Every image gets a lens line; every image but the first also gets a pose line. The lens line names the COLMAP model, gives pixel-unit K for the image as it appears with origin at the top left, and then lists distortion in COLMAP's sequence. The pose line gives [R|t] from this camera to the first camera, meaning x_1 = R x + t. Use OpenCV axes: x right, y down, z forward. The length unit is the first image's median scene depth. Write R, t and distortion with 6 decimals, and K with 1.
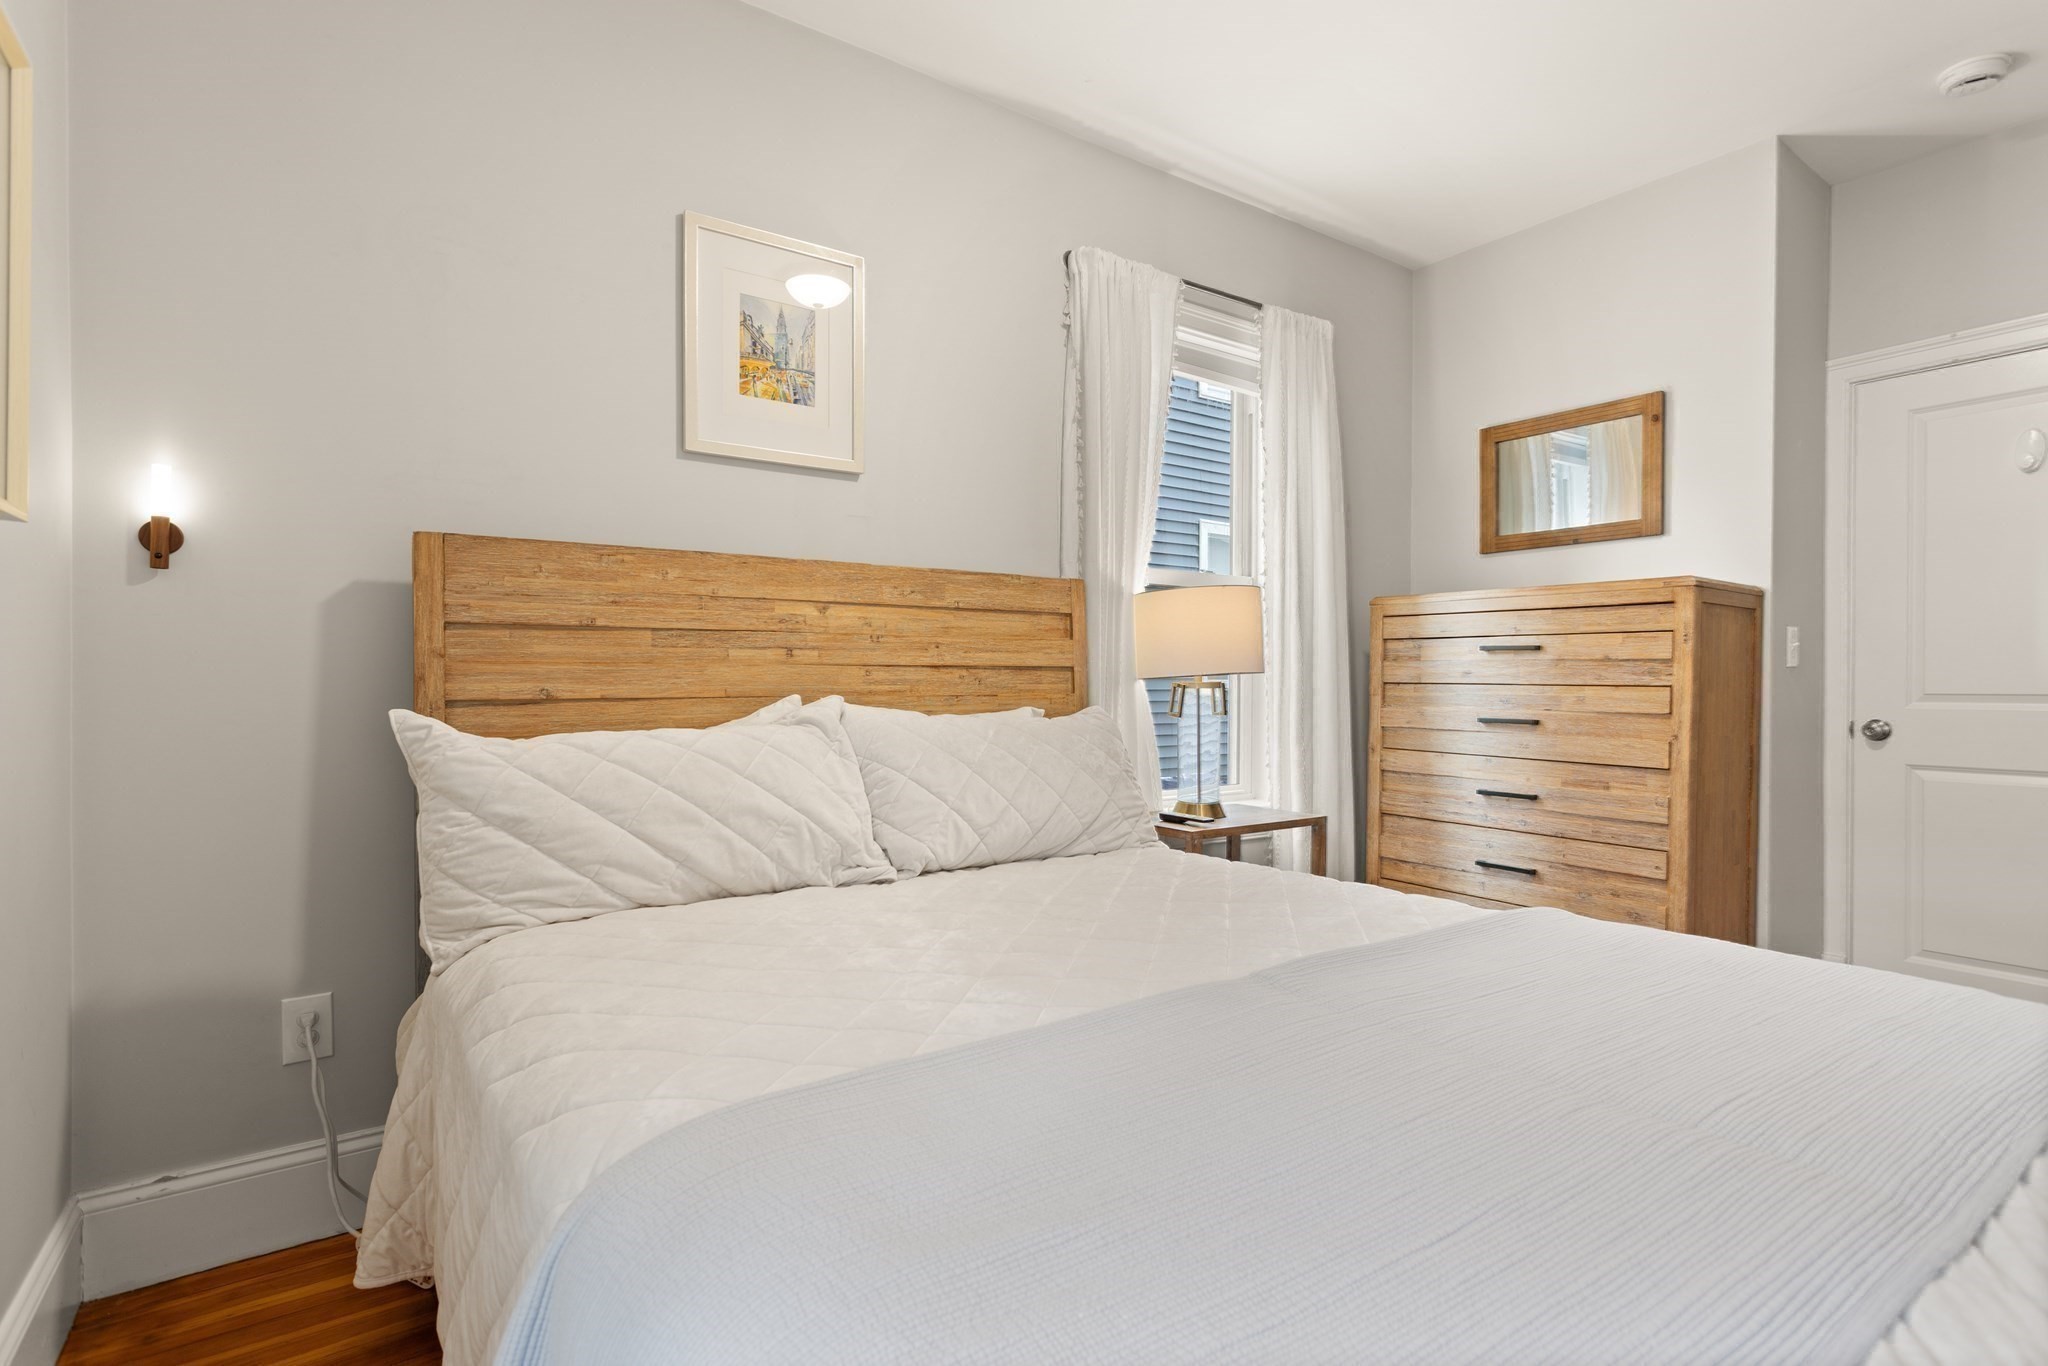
lens RADIAL K [[989.2, 0, 1024.1], [0, 989.2, 684.5], [0, 0, 1]] dist [0.000052, 0.001528]
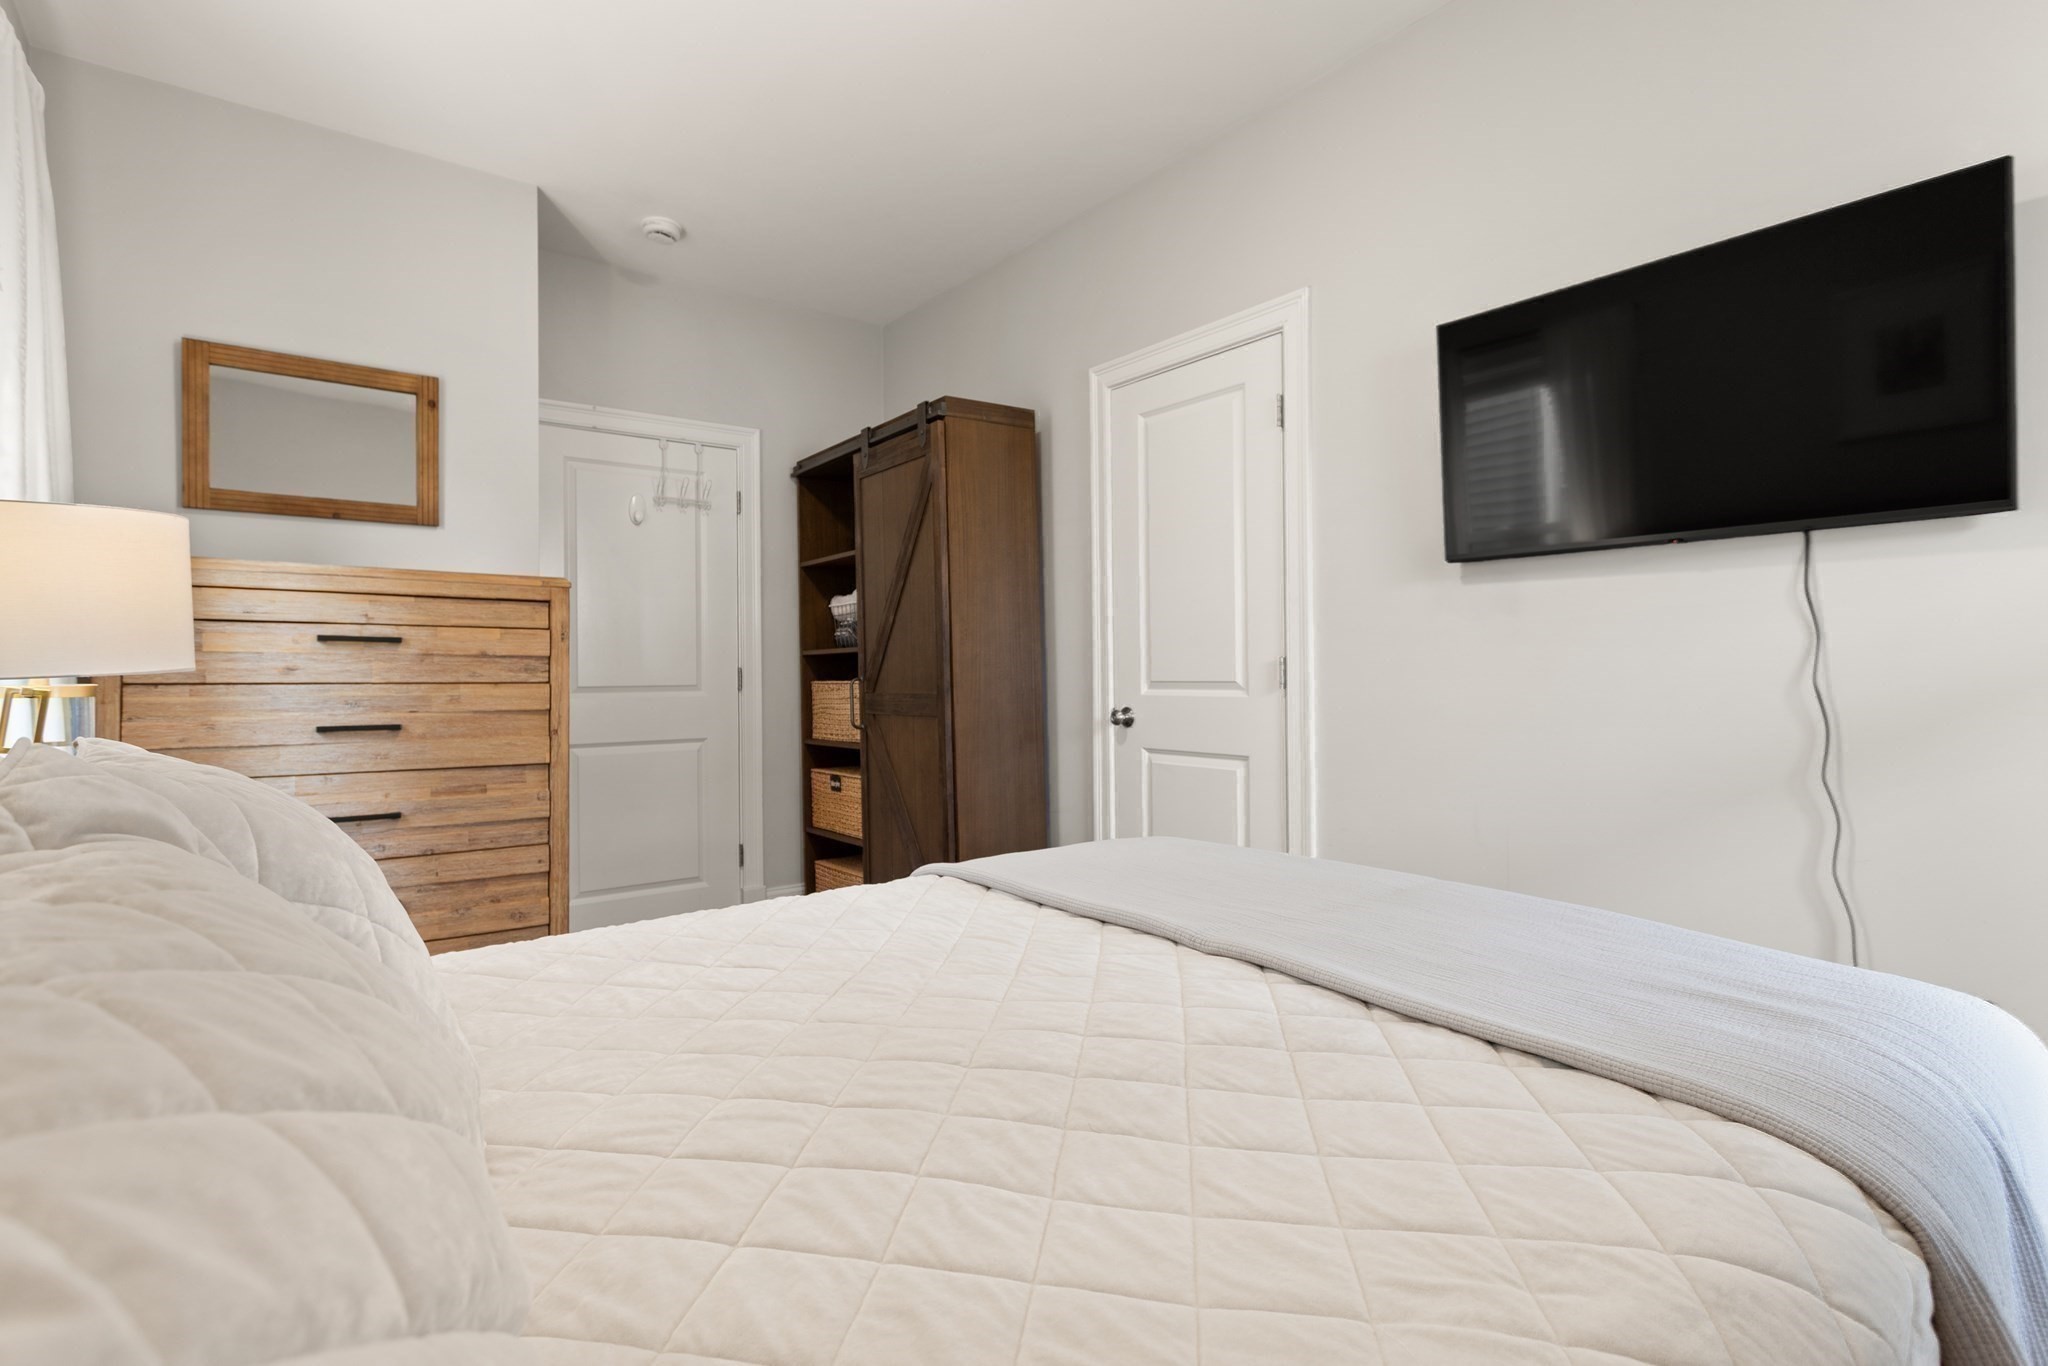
lens RADIAL K [[989.2, 0, 1023.1], [0, 989.2, 670.1], [0, 0, 1]] dist [0.000052, 0.001528]
pose [[-0.052224, 0.000870, 0.998635, -0.396399], [0.008046, 0.999968, -0.000451, -0.006908], [-0.998603, 0.008012, -0.052229, 0.547073]]
